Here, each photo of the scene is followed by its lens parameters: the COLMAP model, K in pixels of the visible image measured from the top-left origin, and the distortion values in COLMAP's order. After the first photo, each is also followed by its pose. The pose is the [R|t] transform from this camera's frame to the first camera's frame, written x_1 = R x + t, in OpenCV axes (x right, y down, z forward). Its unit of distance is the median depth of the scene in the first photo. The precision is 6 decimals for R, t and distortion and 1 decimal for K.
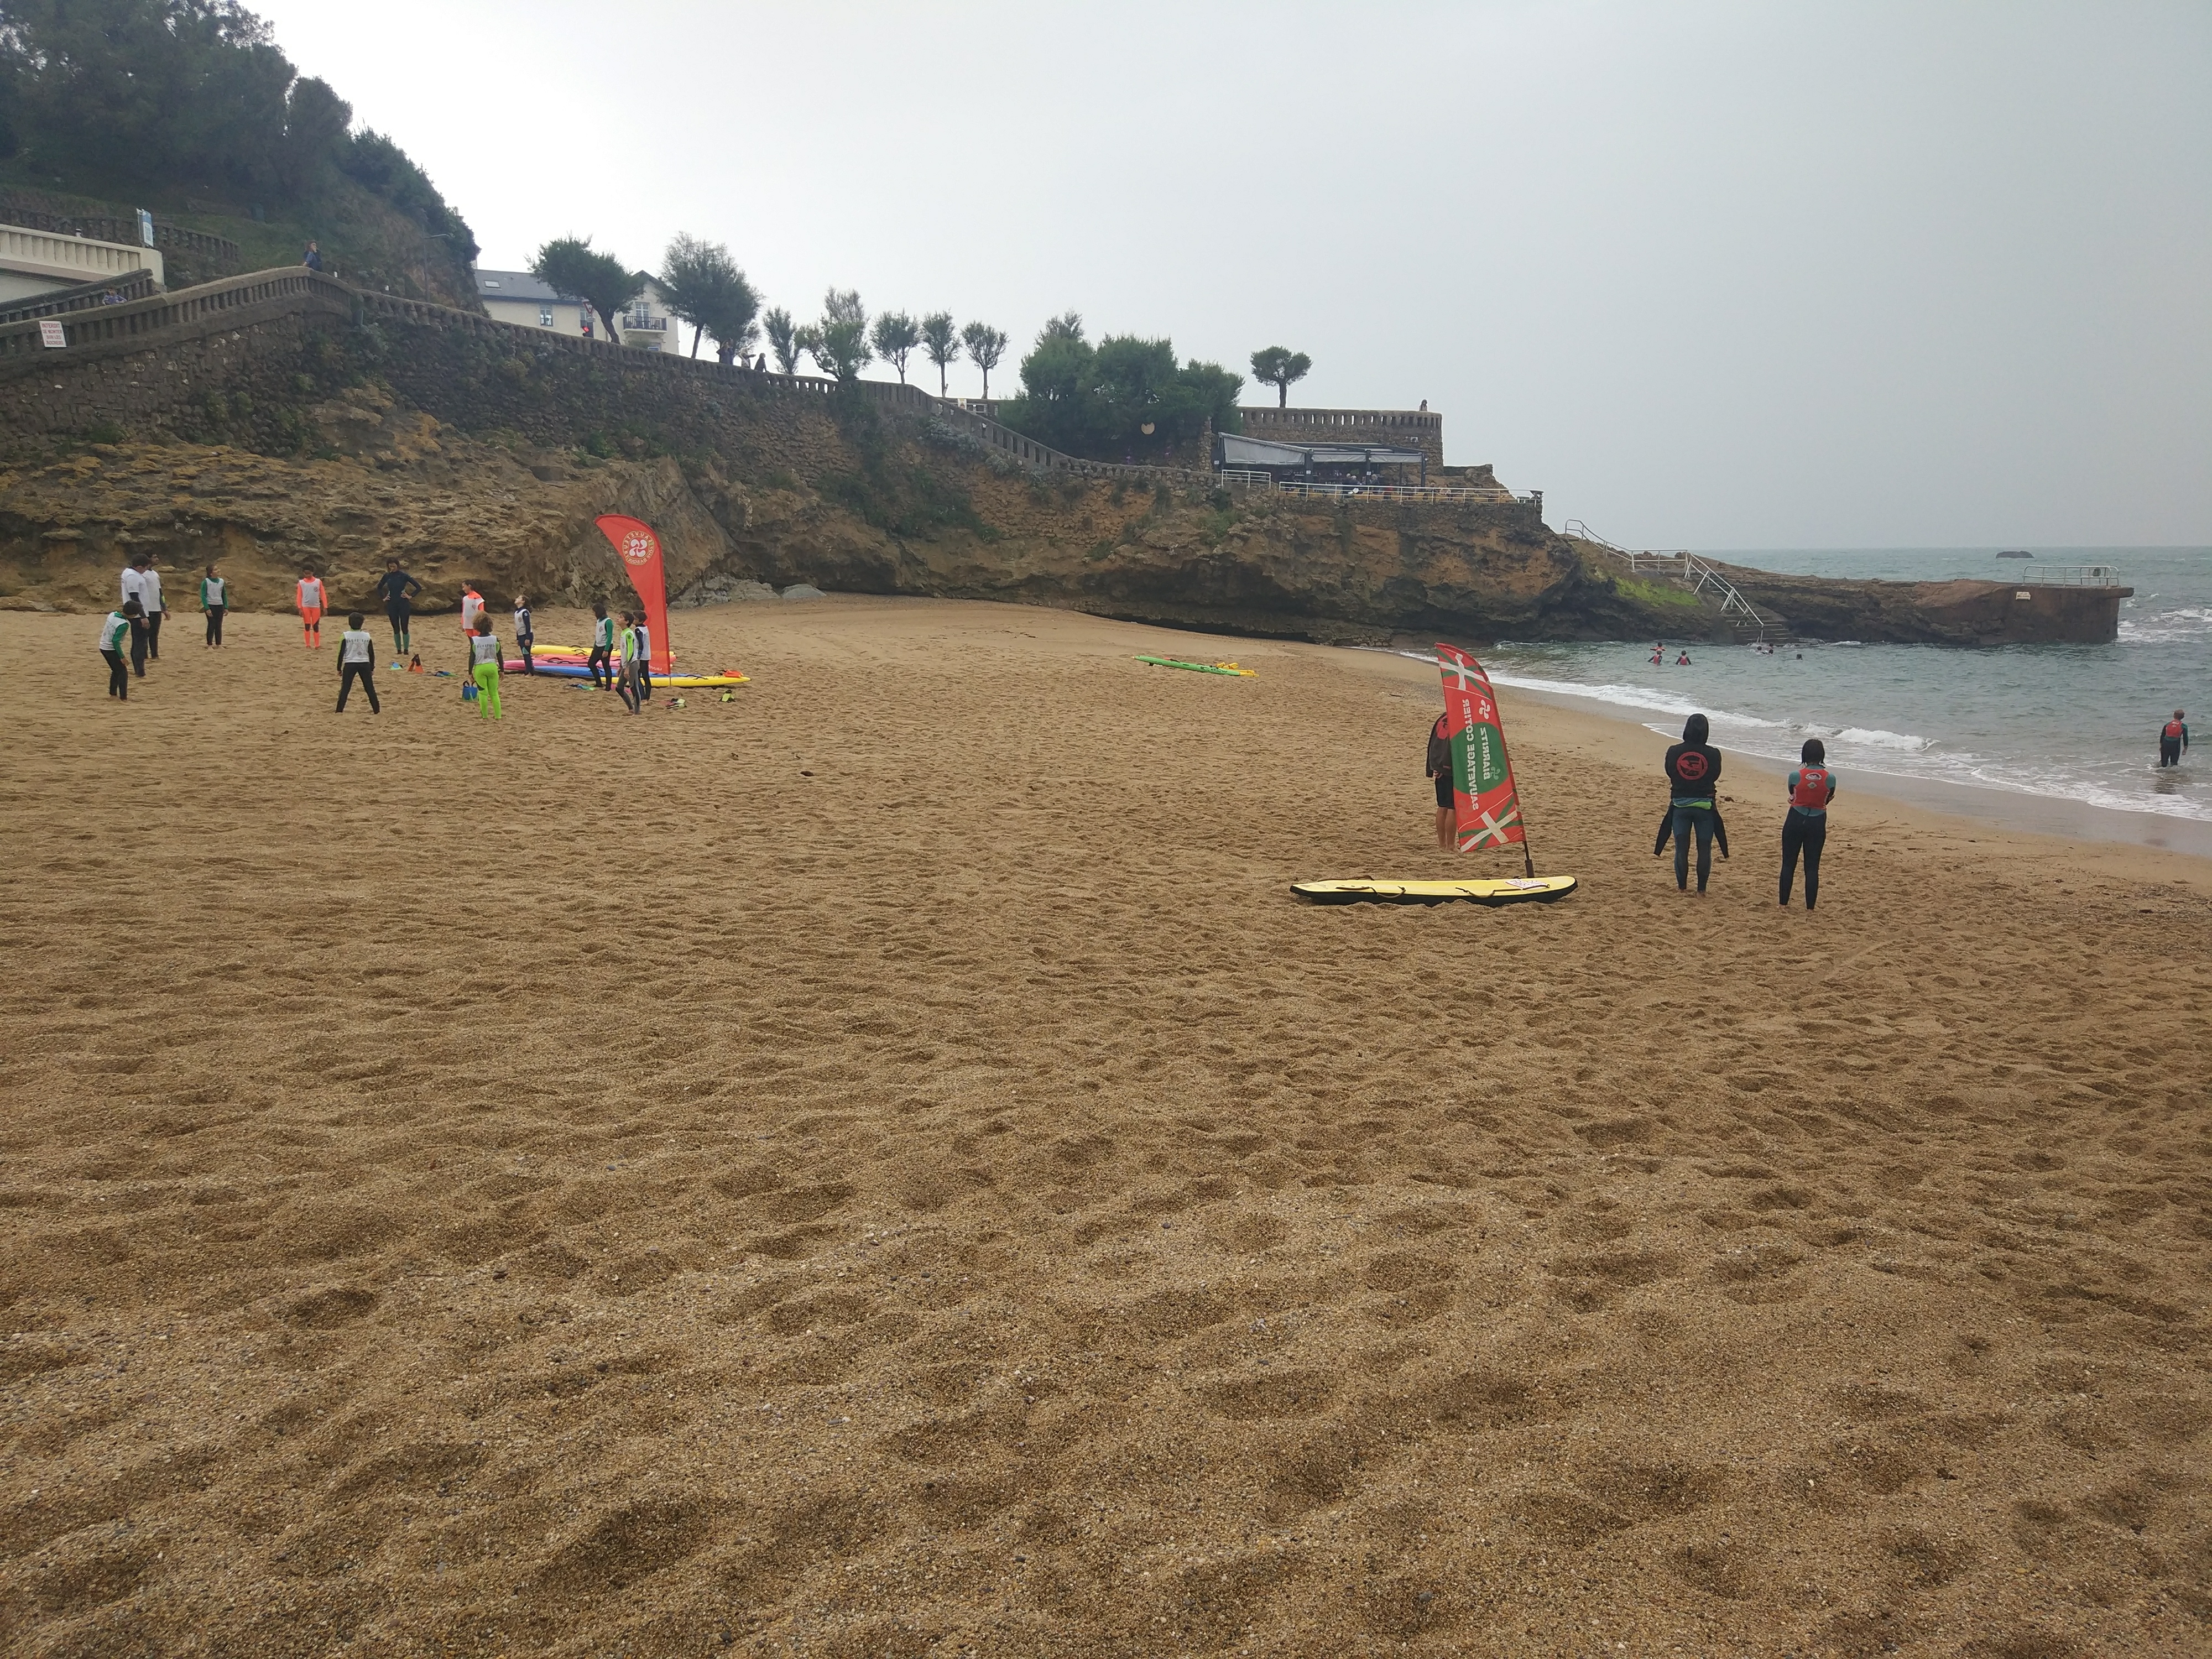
lens RADIAL K [[1650.9, 0, 1094.1], [0, 1650.9, 833.5], [0, 0, 1]] dist [0.080892, -0.095272]
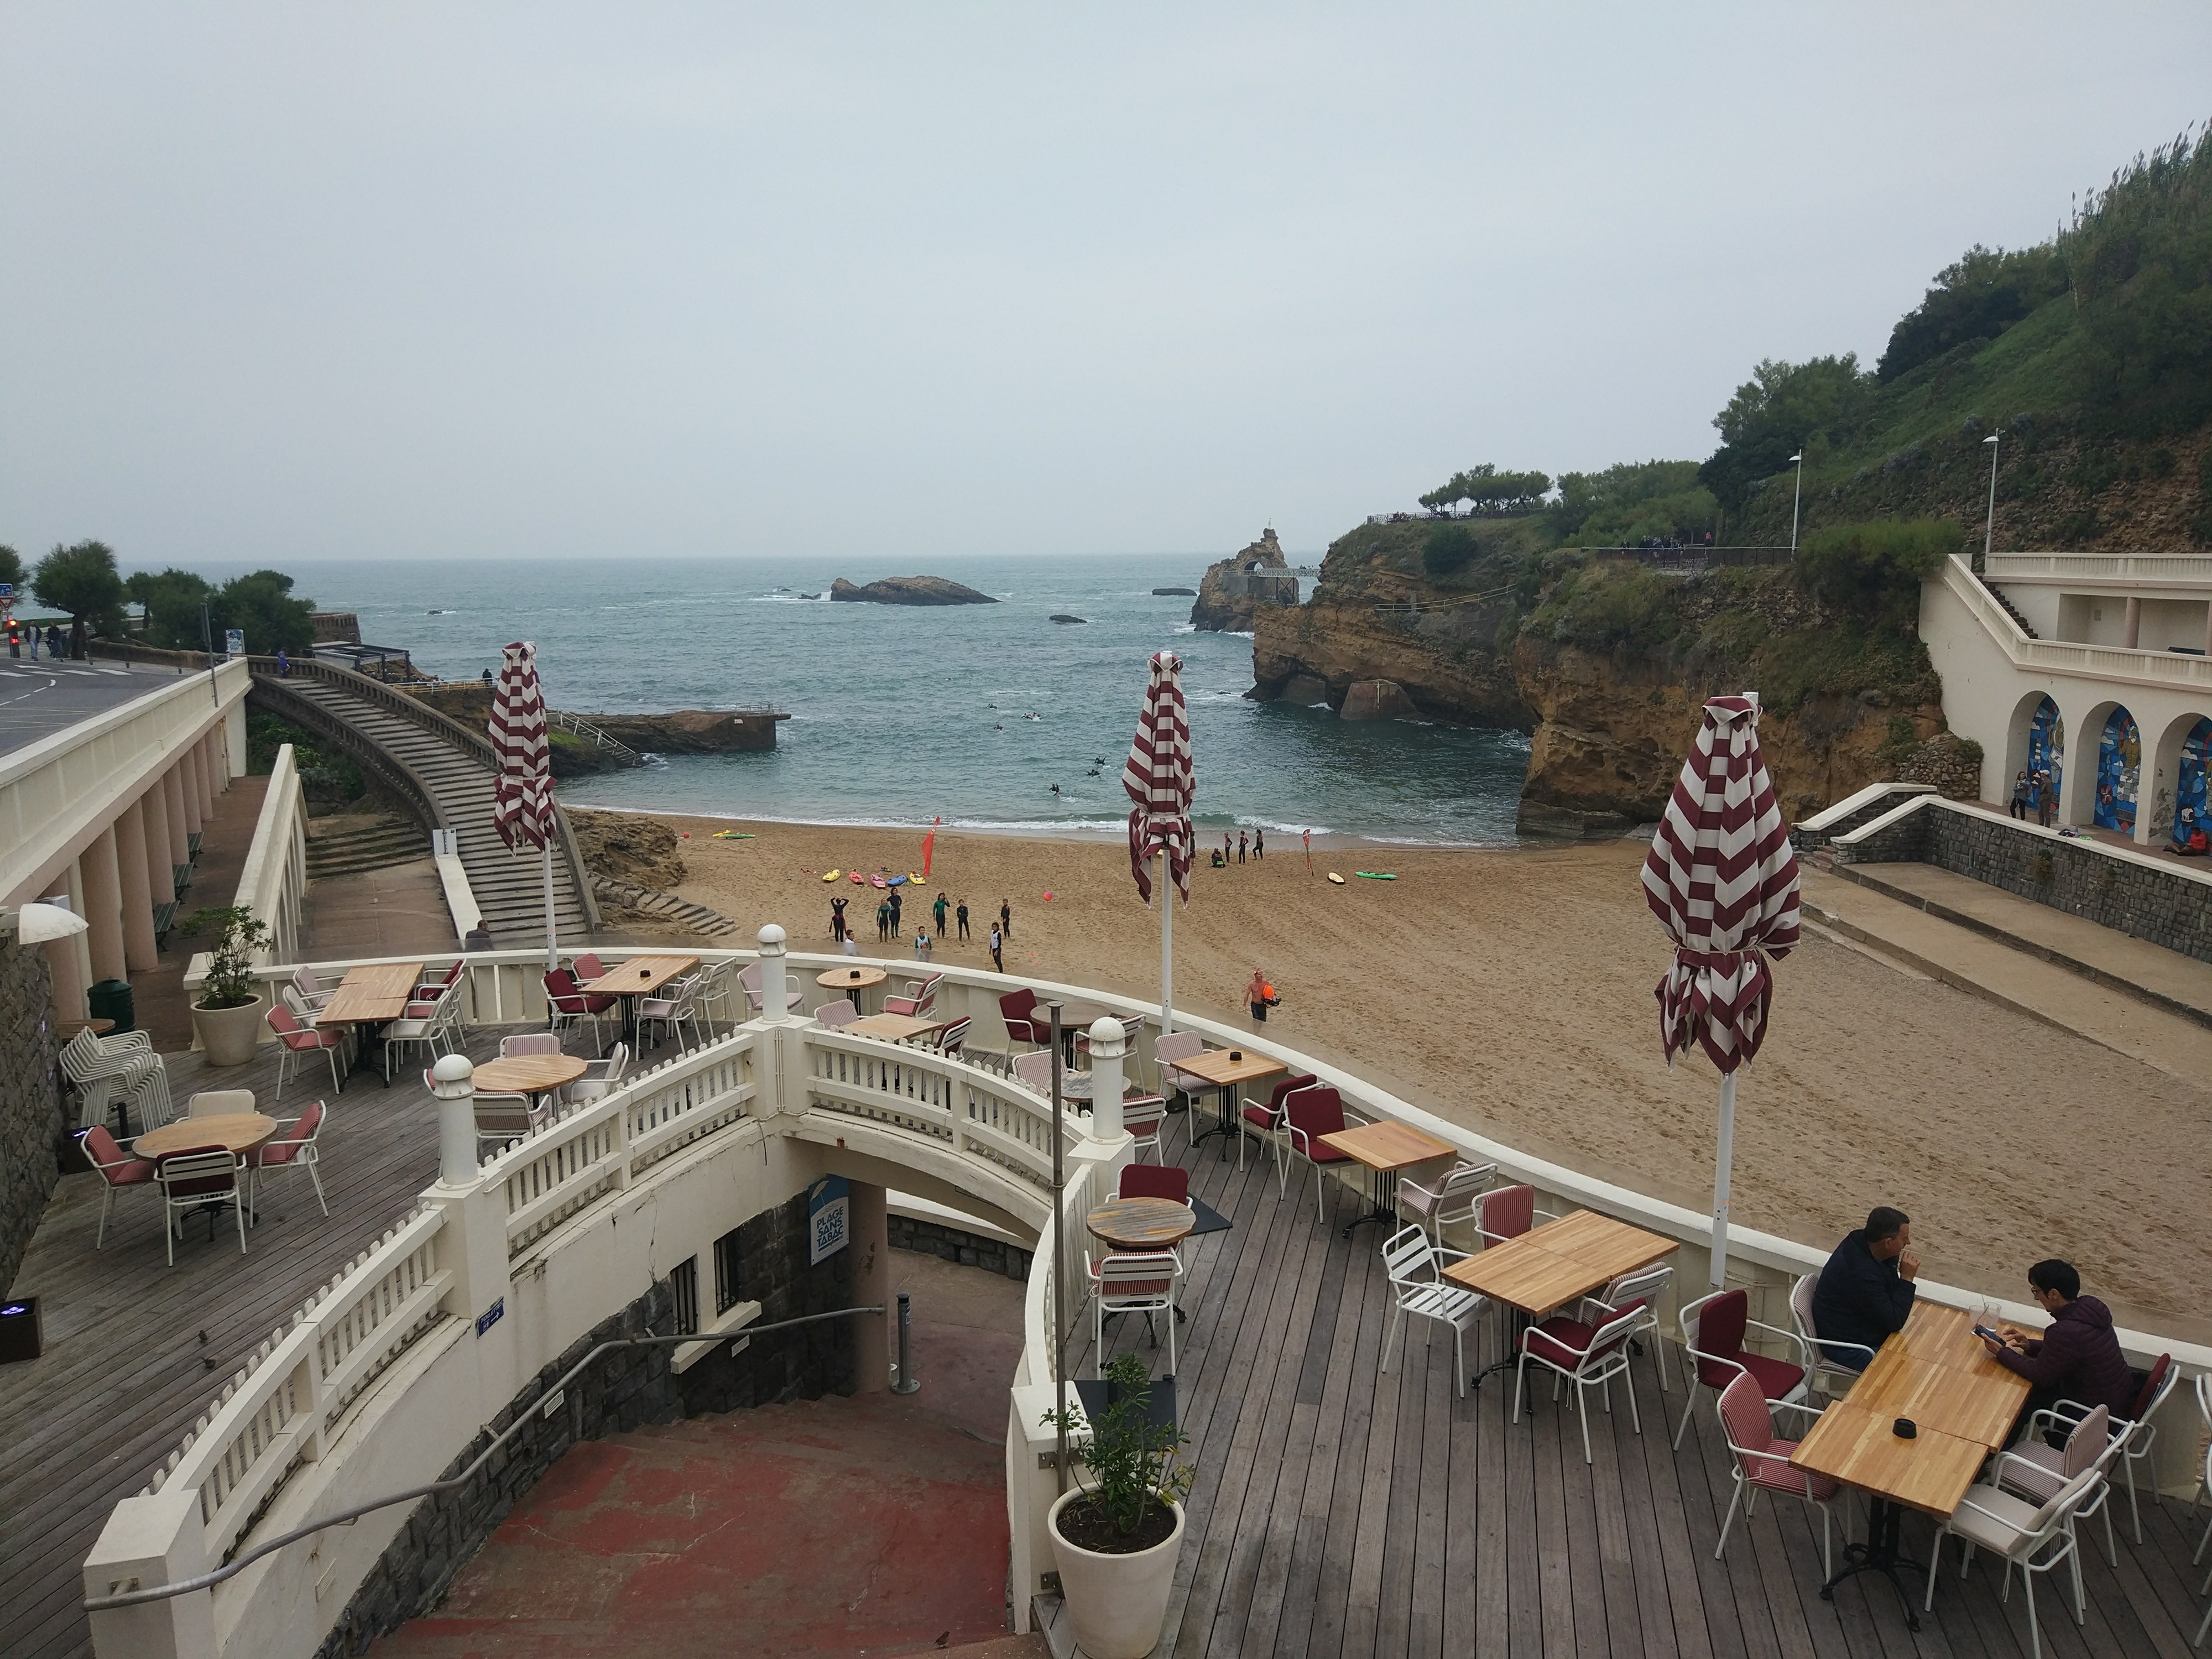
lens RADIAL K [[1650.9, 0, 1092.6], [0, 1650.9, 829.3], [0, 0, 1]] dist [0.080892, -0.095272]
pose [[0.454363, -0.150034, 0.878091, -0.844791], [0.159437, 0.983495, 0.085543, -0.123930], [-0.876432, 0.101133, 0.470785, -0.135536]]
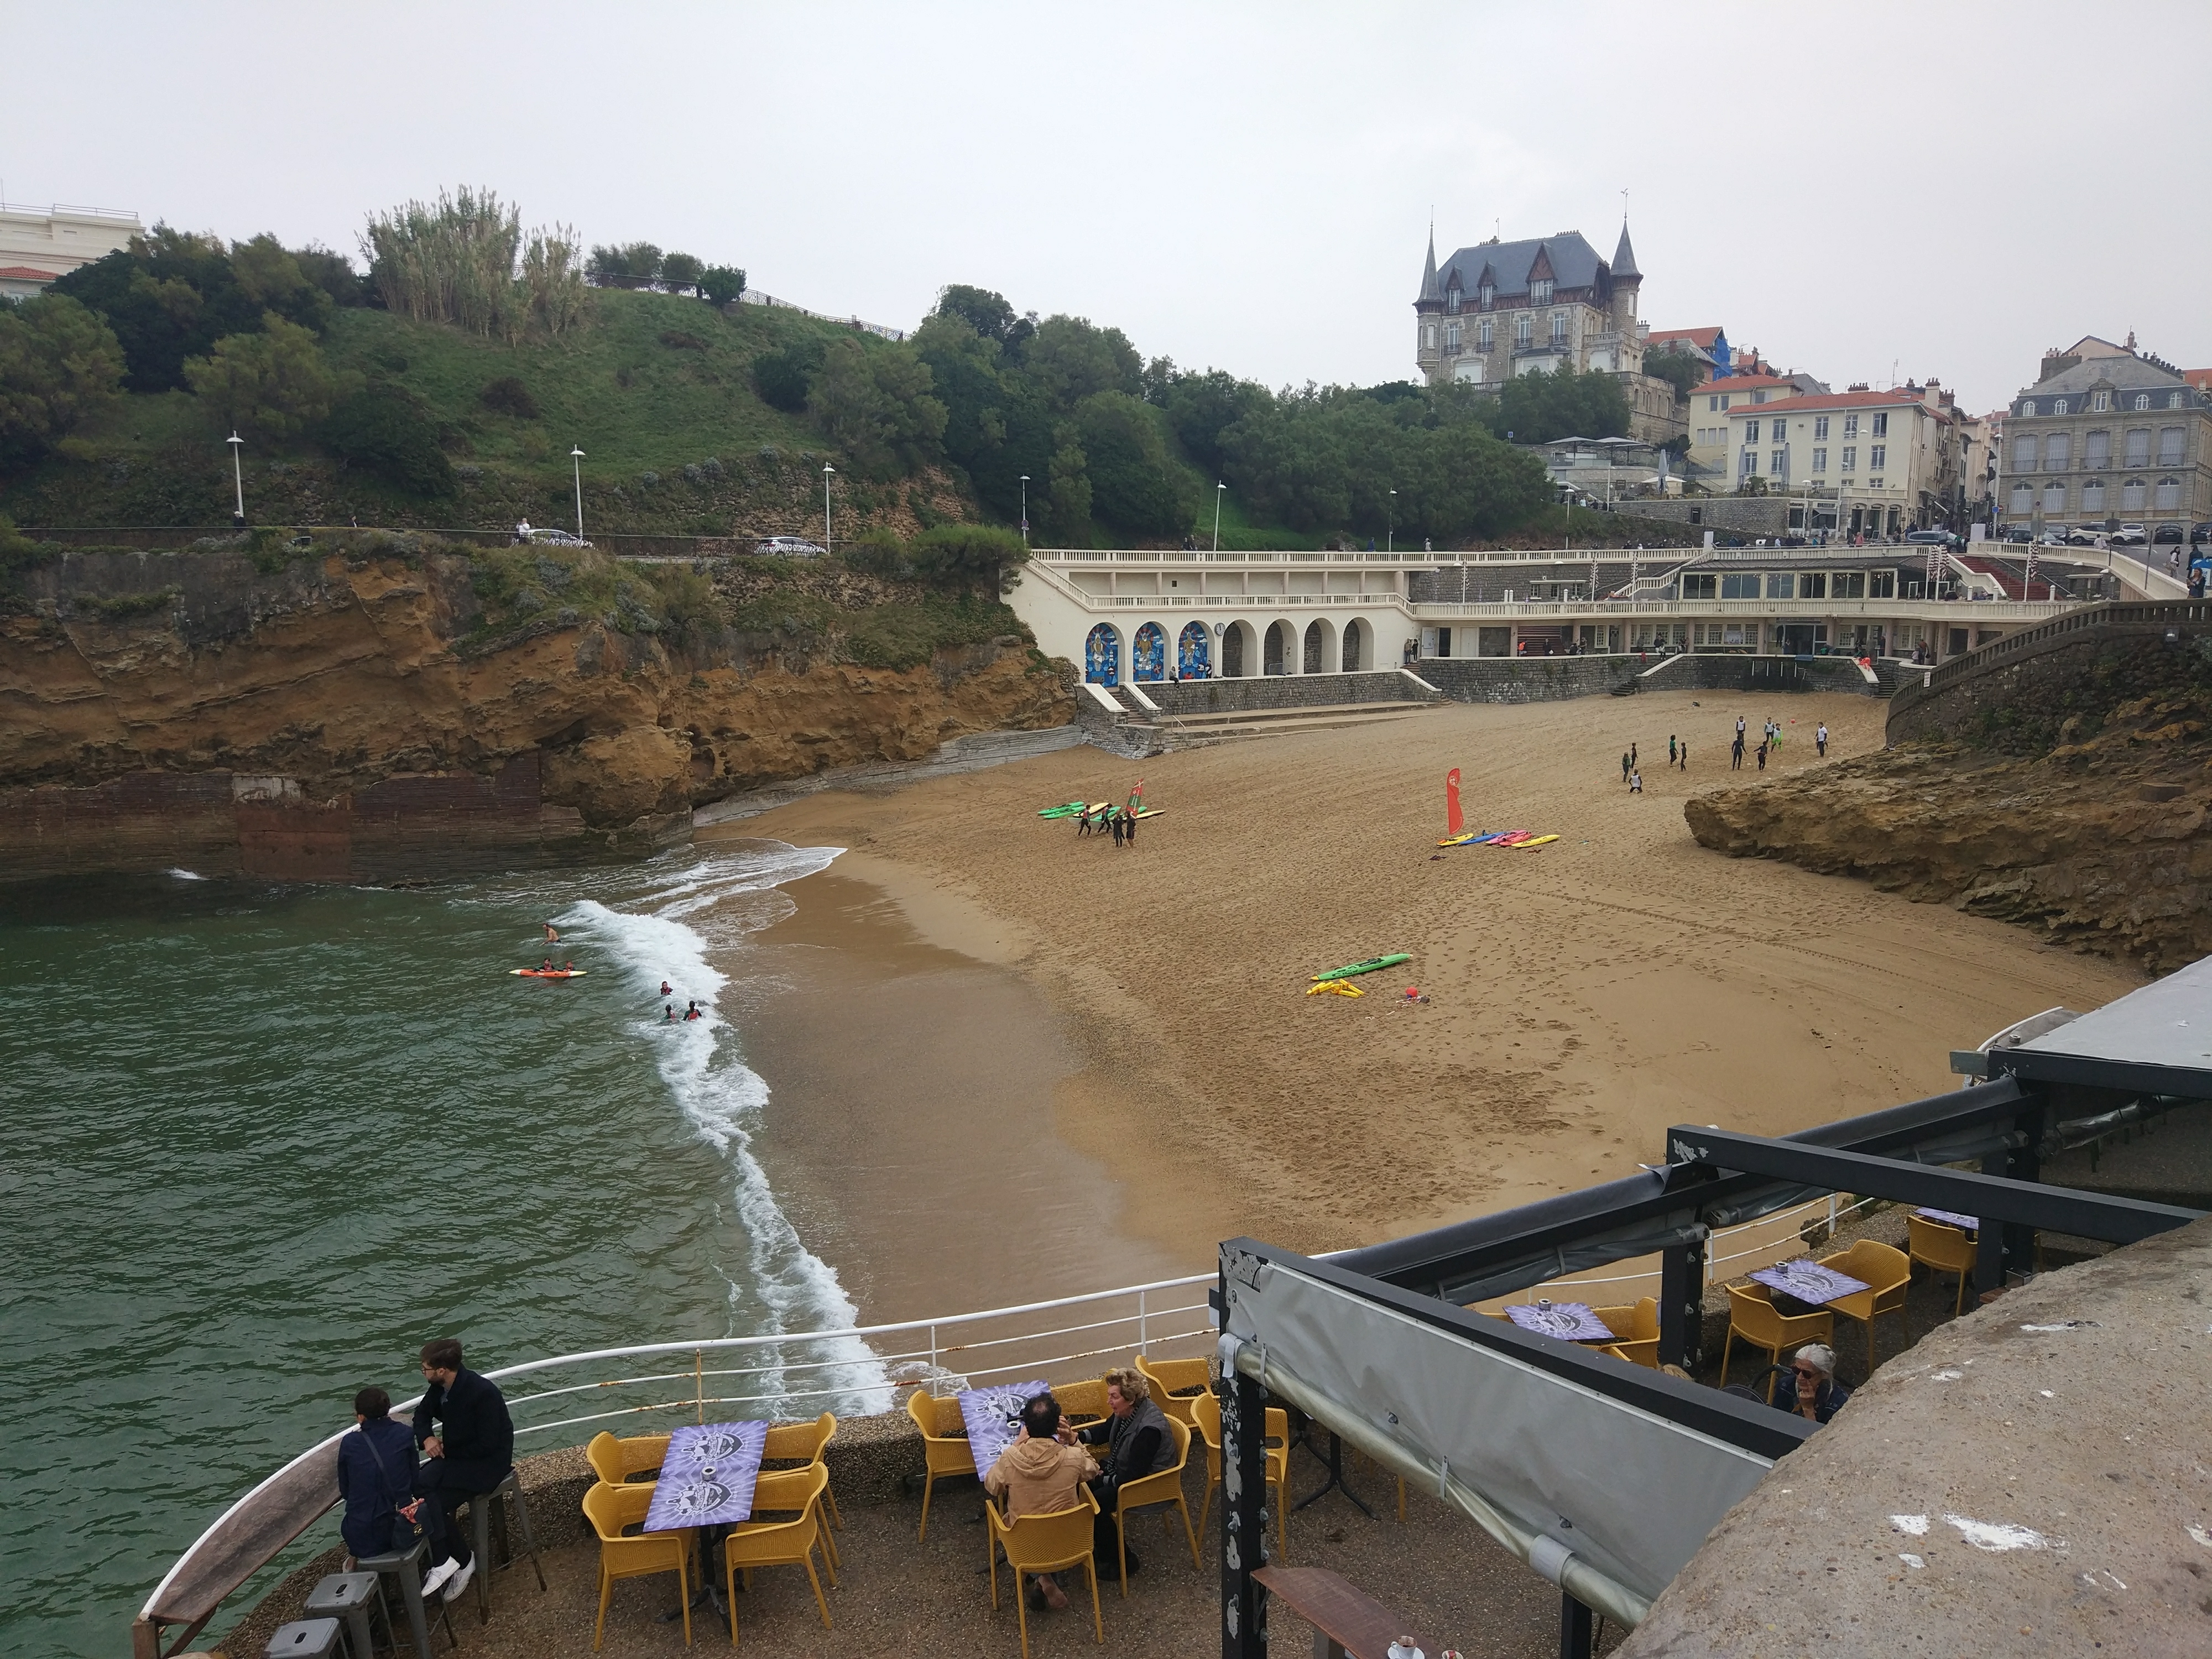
lens RADIAL K [[1650.9, 0, 1098.9], [0, 1650.9, 837.8], [0, 0, 1]] dist [0.080892, -0.095272]
pose [[-0.985310, 0.033754, -0.167407, 0.245287], [-0.019927, 0.950852, 0.309003, -0.308955], [0.169609, 0.307800, -0.936211, 1.184776]]
